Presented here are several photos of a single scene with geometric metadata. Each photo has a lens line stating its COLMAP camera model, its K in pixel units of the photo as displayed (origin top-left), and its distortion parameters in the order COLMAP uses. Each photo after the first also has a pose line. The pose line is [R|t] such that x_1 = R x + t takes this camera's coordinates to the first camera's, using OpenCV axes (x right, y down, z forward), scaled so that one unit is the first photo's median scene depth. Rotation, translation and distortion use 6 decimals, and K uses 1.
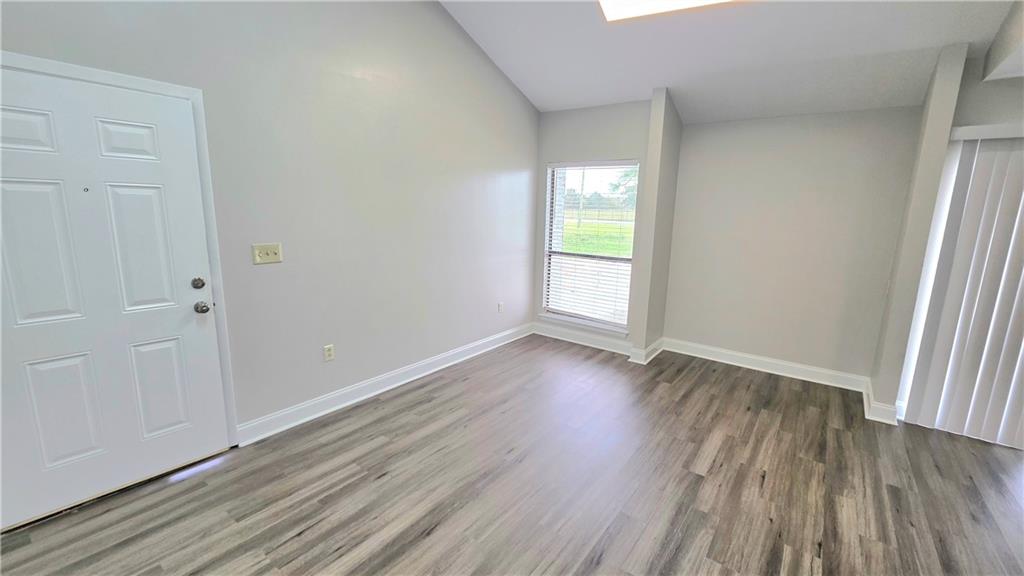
lens RADIAL K [[422.6, 0, 515.5], [0, 422.6, 286.6], [0, 0, 1]] dist [-0.000528, -0.000165]
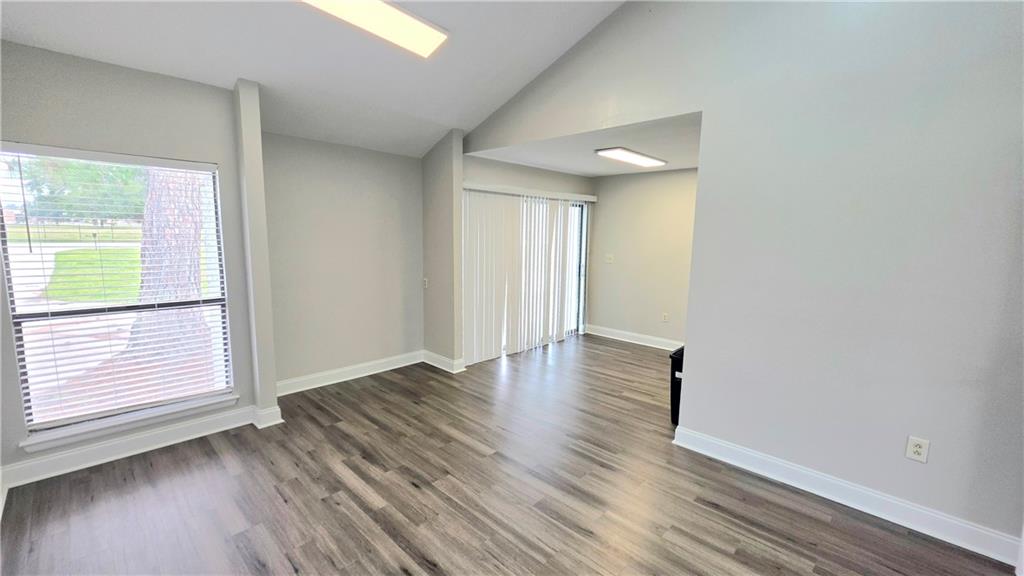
lens RADIAL K [[422.6, 0, 515.5], [0, 422.6, 286.6], [0, 0, 1]] dist [-0.000528, -0.000165]
pose [[0.128580, -0.146997, 0.980744, -0.428652], [0.172966, 0.977119, 0.123777, -0.099977], [-0.976499, 0.153720, 0.151063, 0.441689]]
